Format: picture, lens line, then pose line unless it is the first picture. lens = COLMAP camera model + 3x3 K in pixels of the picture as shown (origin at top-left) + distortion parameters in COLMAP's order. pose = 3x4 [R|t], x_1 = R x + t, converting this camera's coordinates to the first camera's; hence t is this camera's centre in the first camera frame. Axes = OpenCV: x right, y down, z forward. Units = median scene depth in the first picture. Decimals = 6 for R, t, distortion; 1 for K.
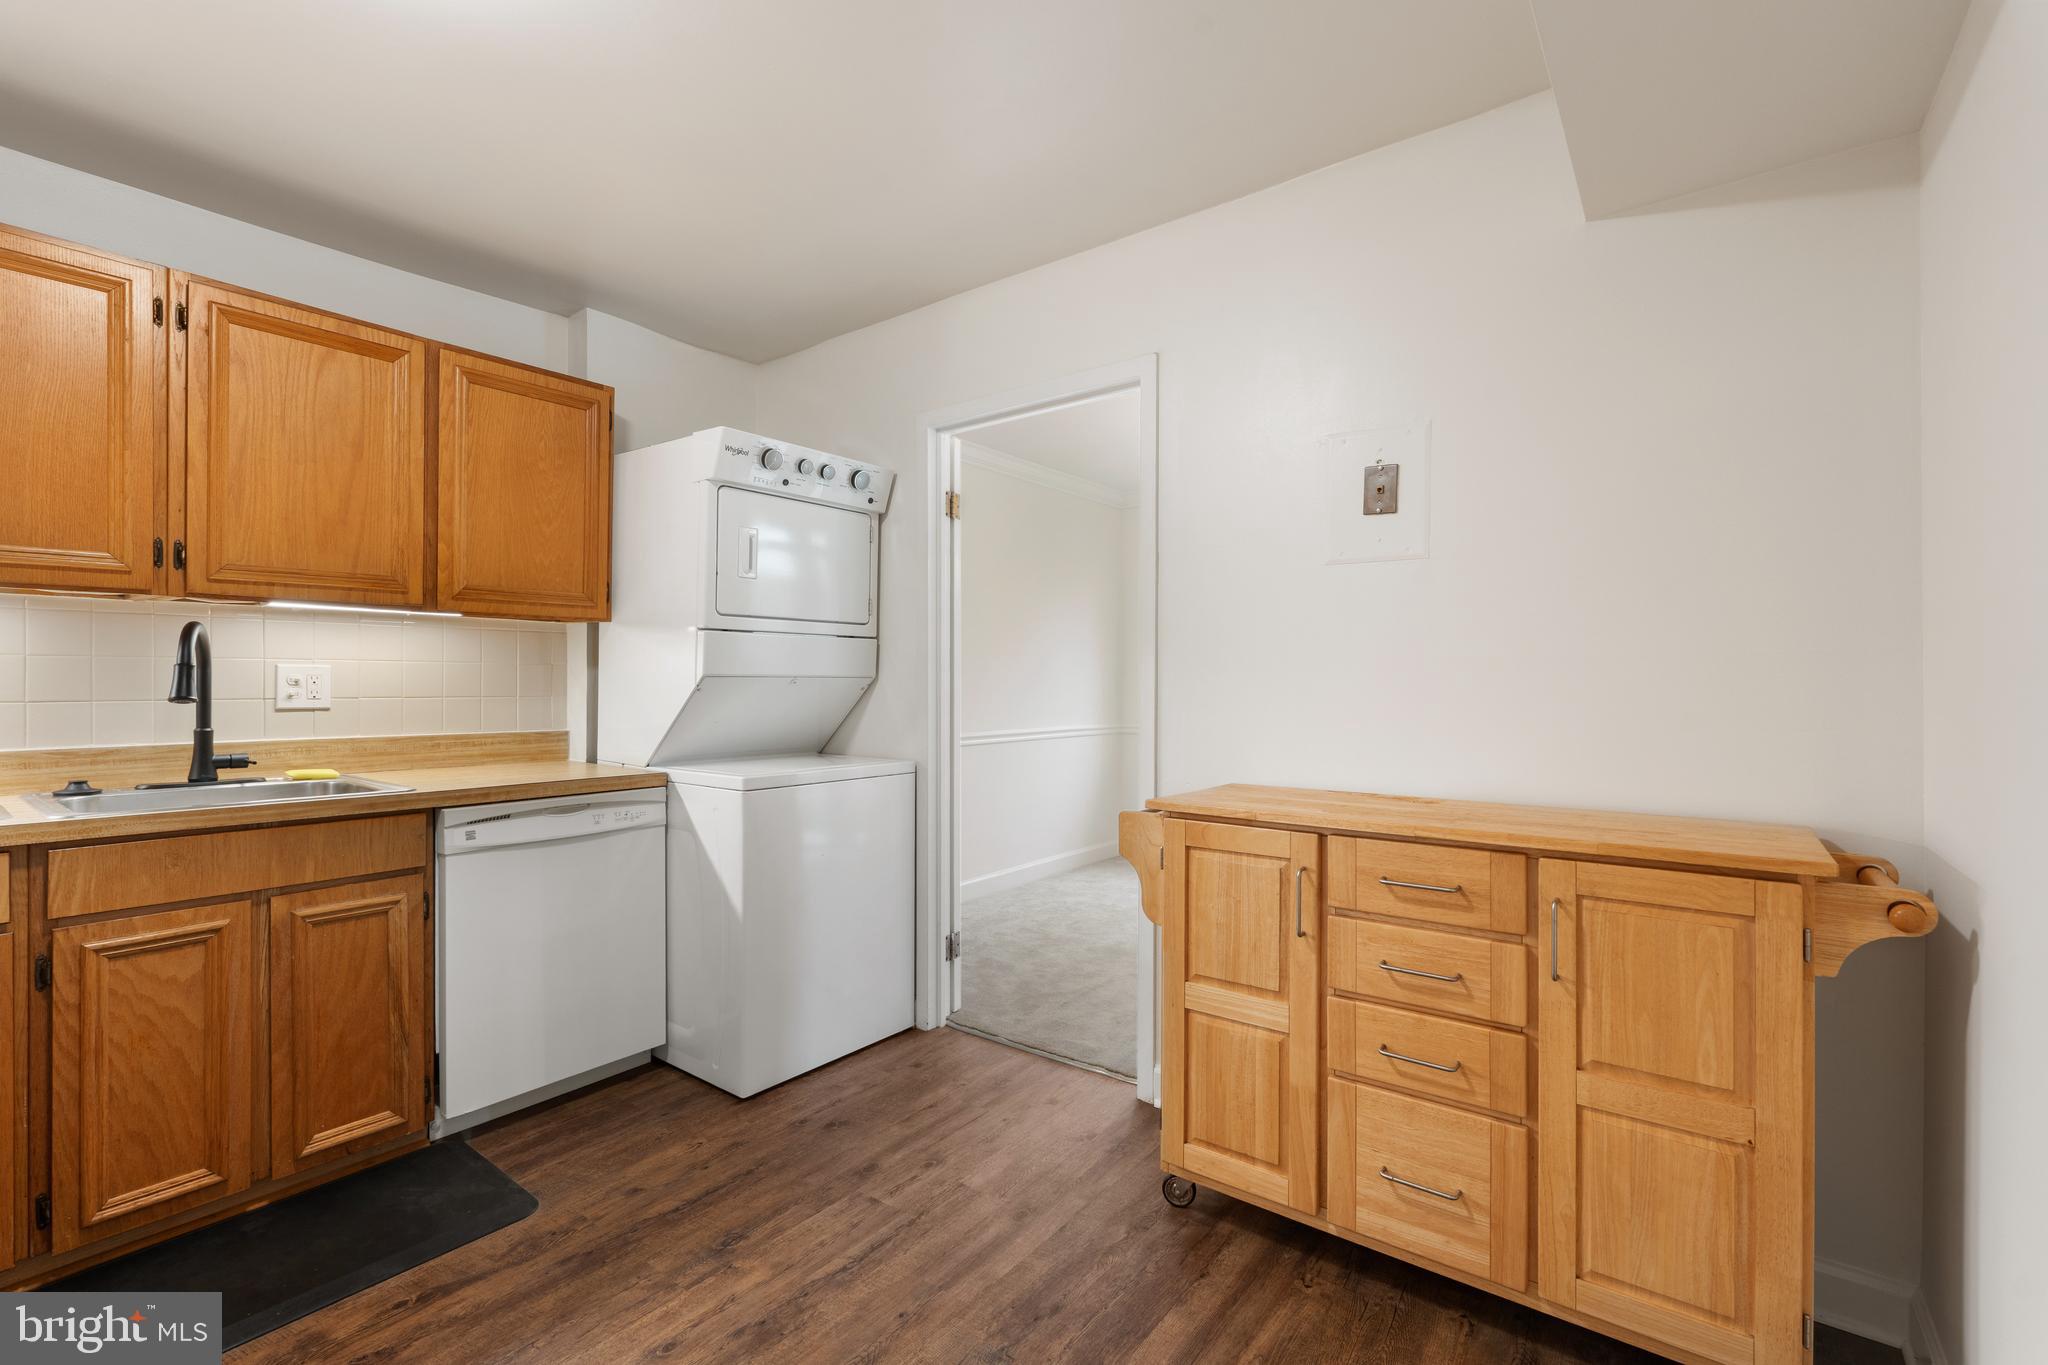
lens RADIAL K [[902.7, 0, 1028.6], [0, 902.7, 676.3], [0, 0, 1]] dist [-0.001826, 0.000303]
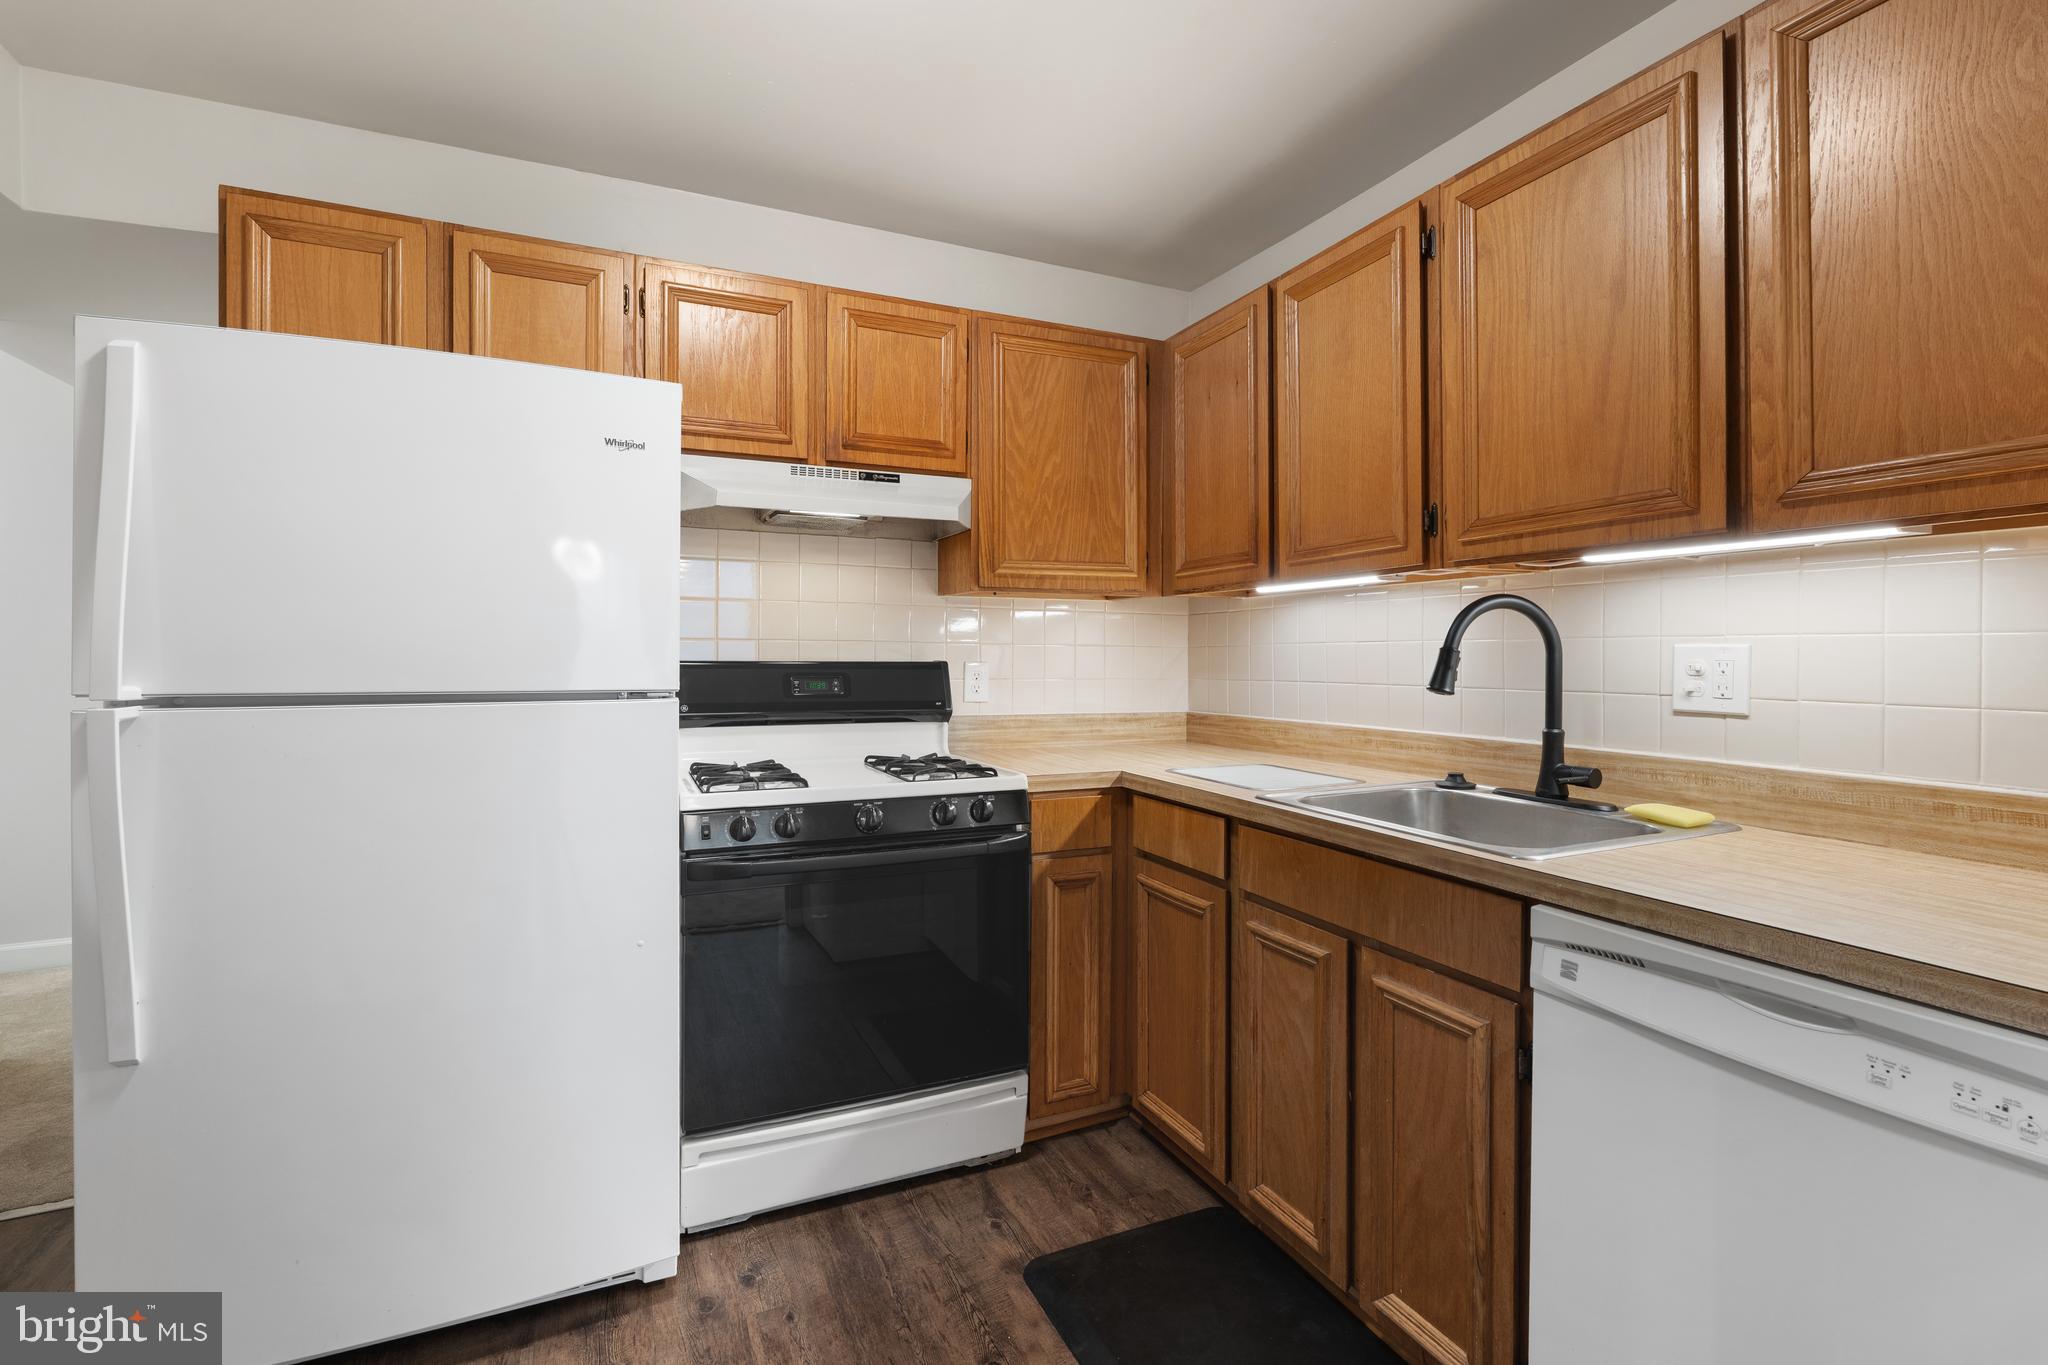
lens RADIAL K [[902.7, 0, 1045.9], [0, 902.7, 653.6], [0, 0, 1]] dist [-0.001826, 0.000303]
pose [[-0.441261, -0.002391, -0.897376, -0.017668], [-0.003975, 0.999992, -0.000710, -0.004684], [0.897370, 0.003254, -0.441267, 0.943959]]
